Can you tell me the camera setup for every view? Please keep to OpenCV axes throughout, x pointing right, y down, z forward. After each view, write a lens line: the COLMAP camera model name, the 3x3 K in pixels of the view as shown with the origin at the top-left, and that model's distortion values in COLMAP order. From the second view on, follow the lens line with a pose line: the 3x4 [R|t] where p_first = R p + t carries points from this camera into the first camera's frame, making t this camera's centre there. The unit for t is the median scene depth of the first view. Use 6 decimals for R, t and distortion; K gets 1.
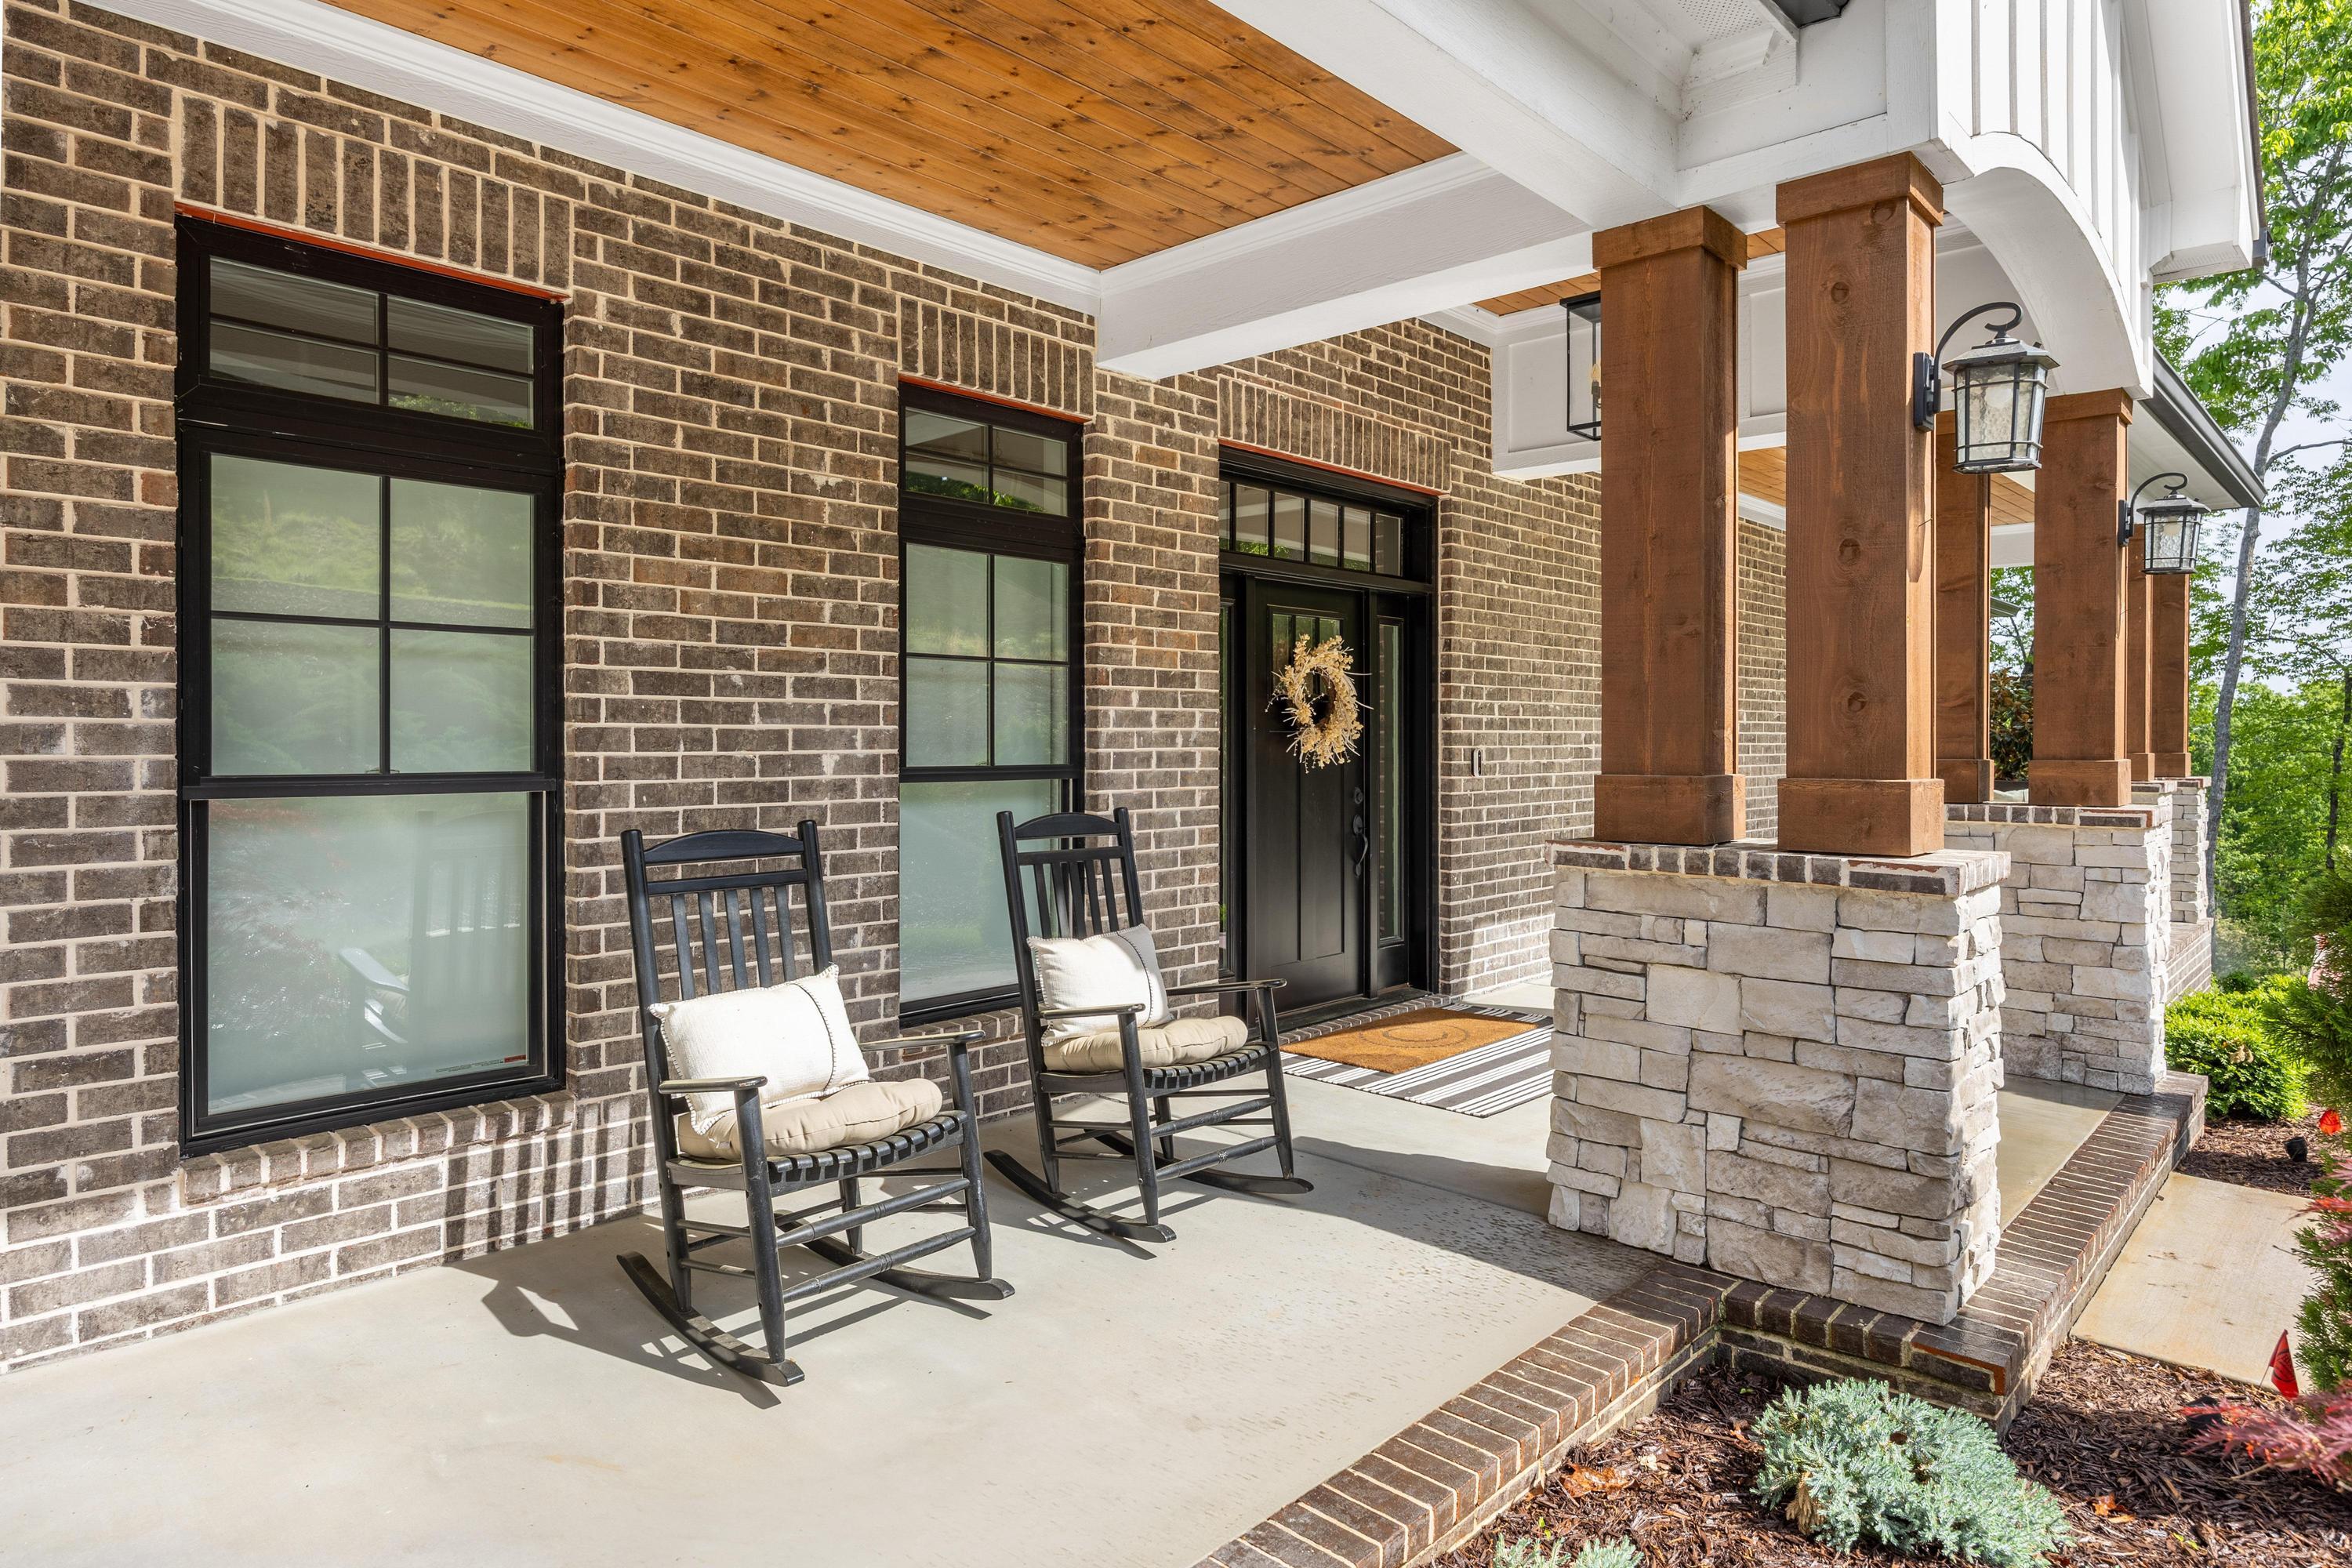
lens RADIAL K [[1361.8, 0, 1177.6], [0, 1361.8, 748.1], [0, 0, 1]] dist [-0.000918, -0.000179]
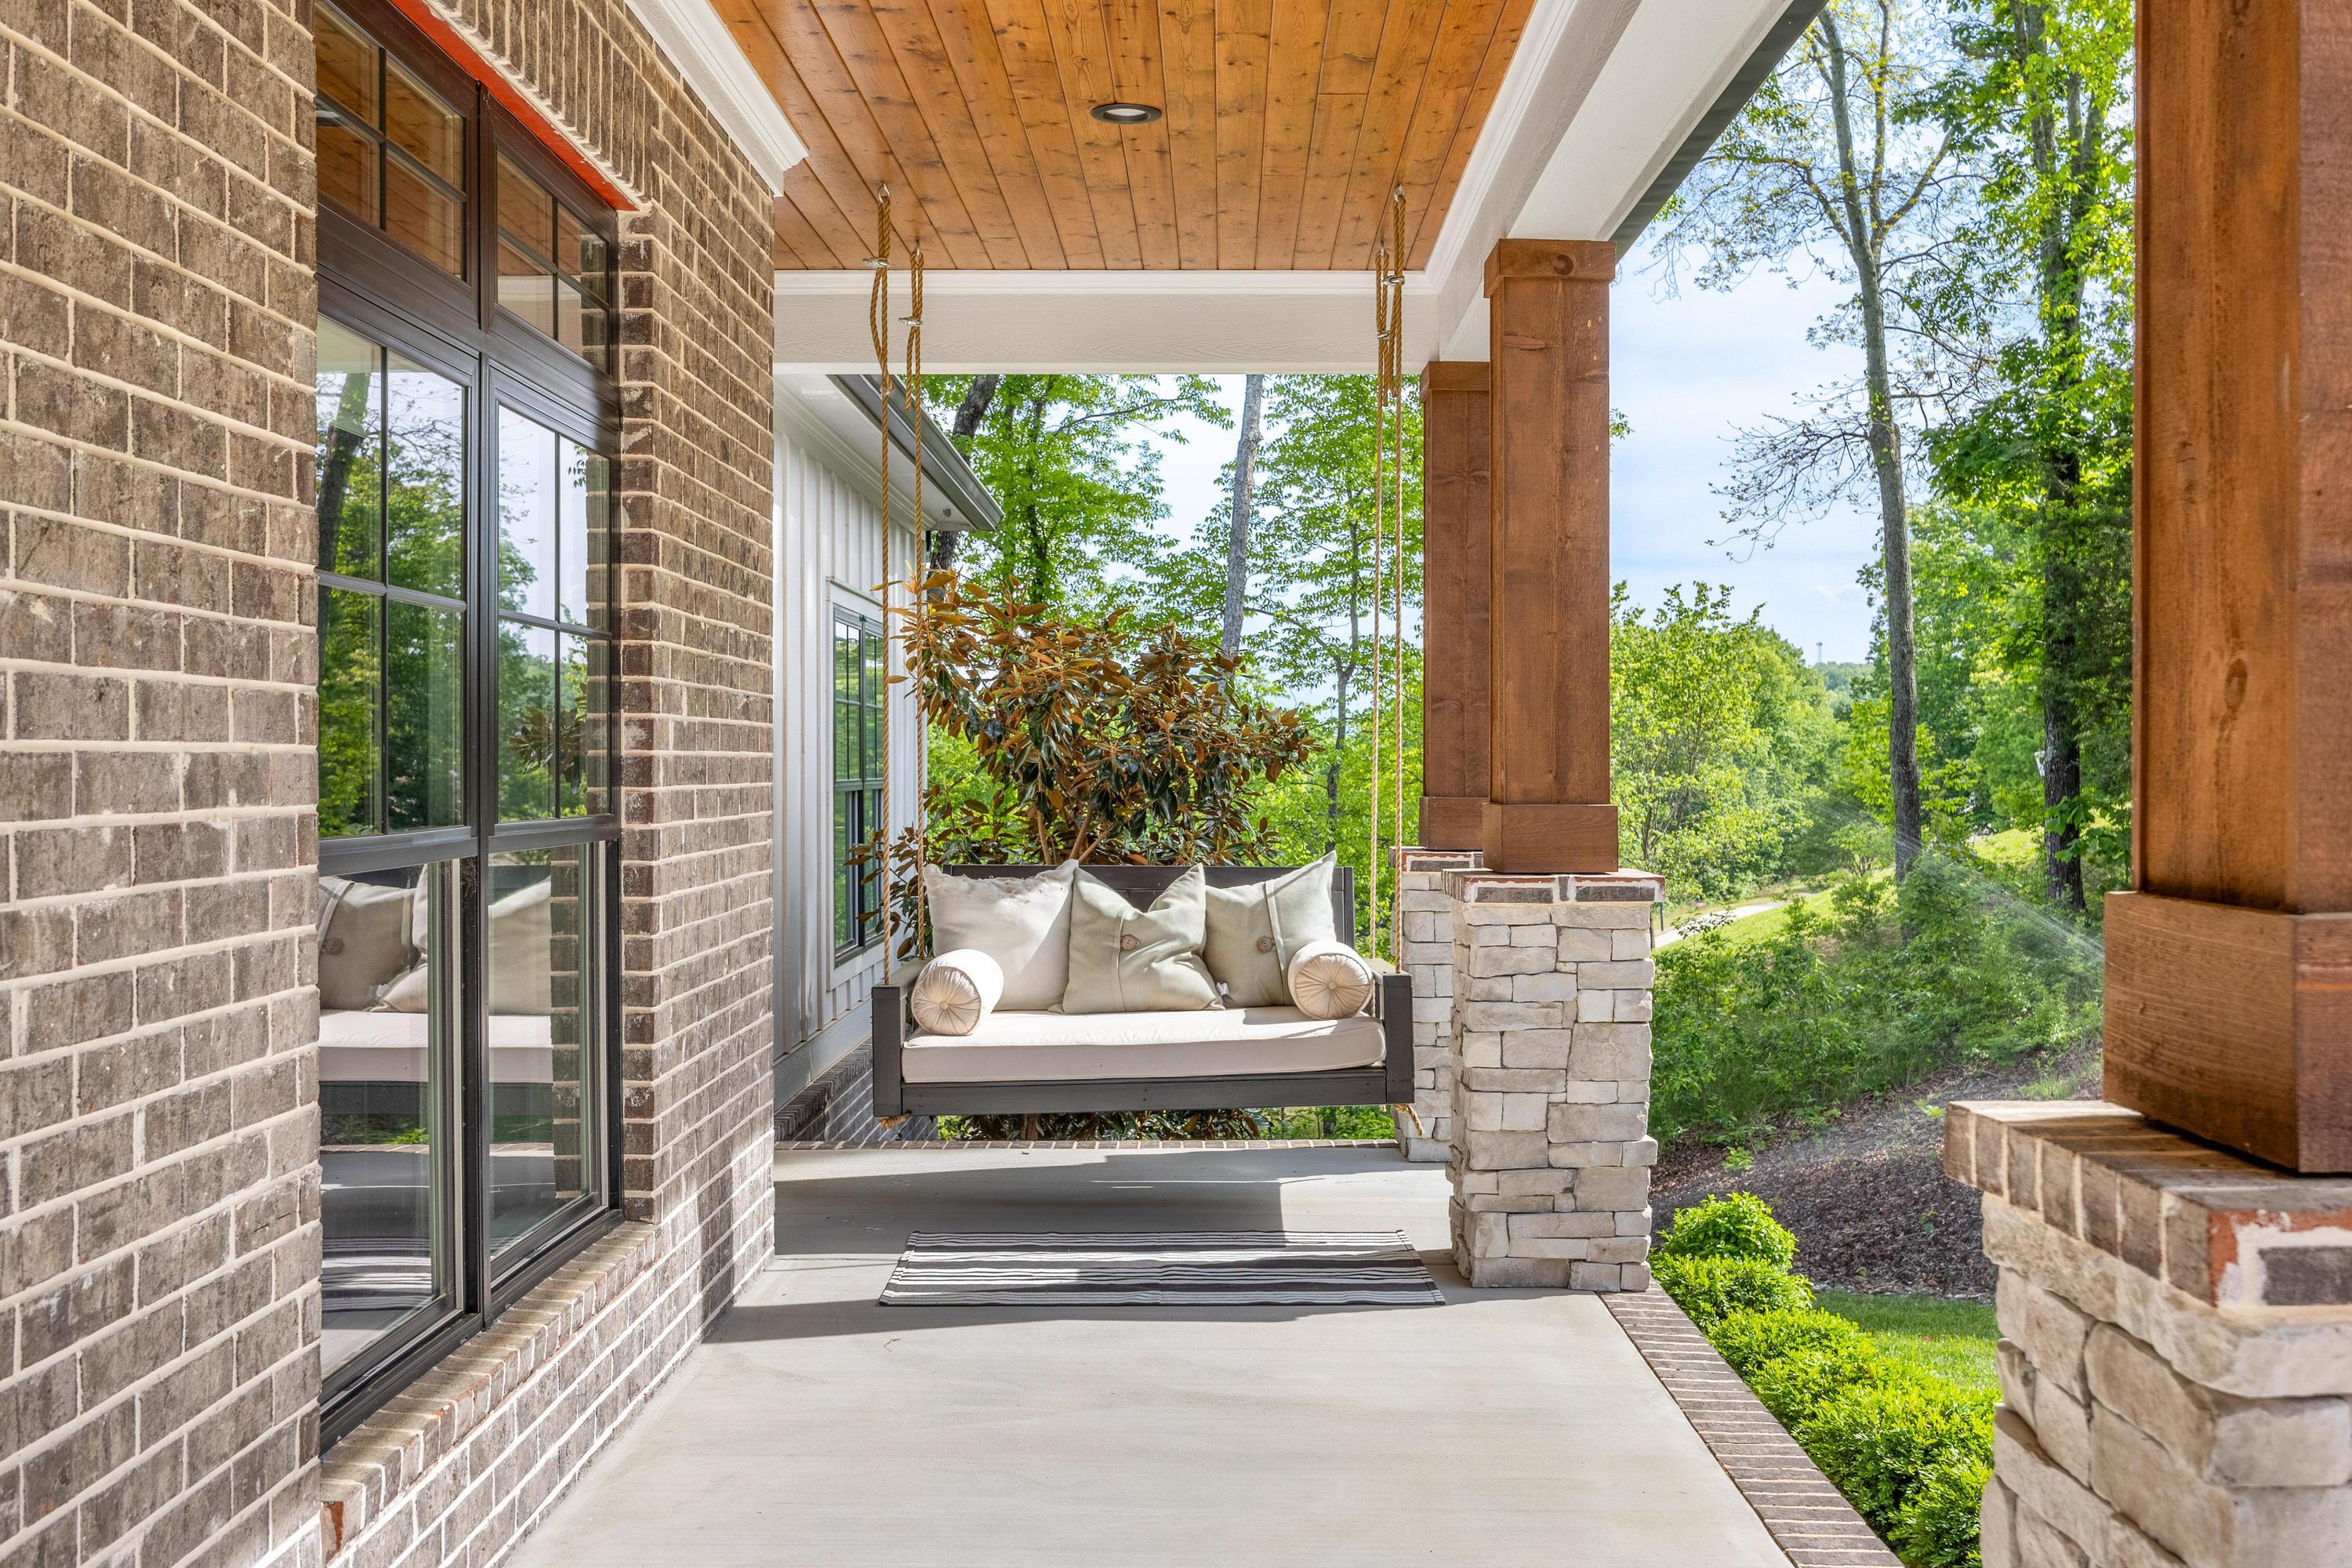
lens RADIAL K [[2226.7, 0, 1176.0], [0, 2226.7, 784.0], [0, 0, 1]] dist [-0.000858, -0.001733]
pose [[0.739051, -0.006036, 0.673623, 0.072289], [0.003641, 0.999981, 0.004966, -0.002869], [-0.673640, -0.001218, 0.739059, 0.256666]]
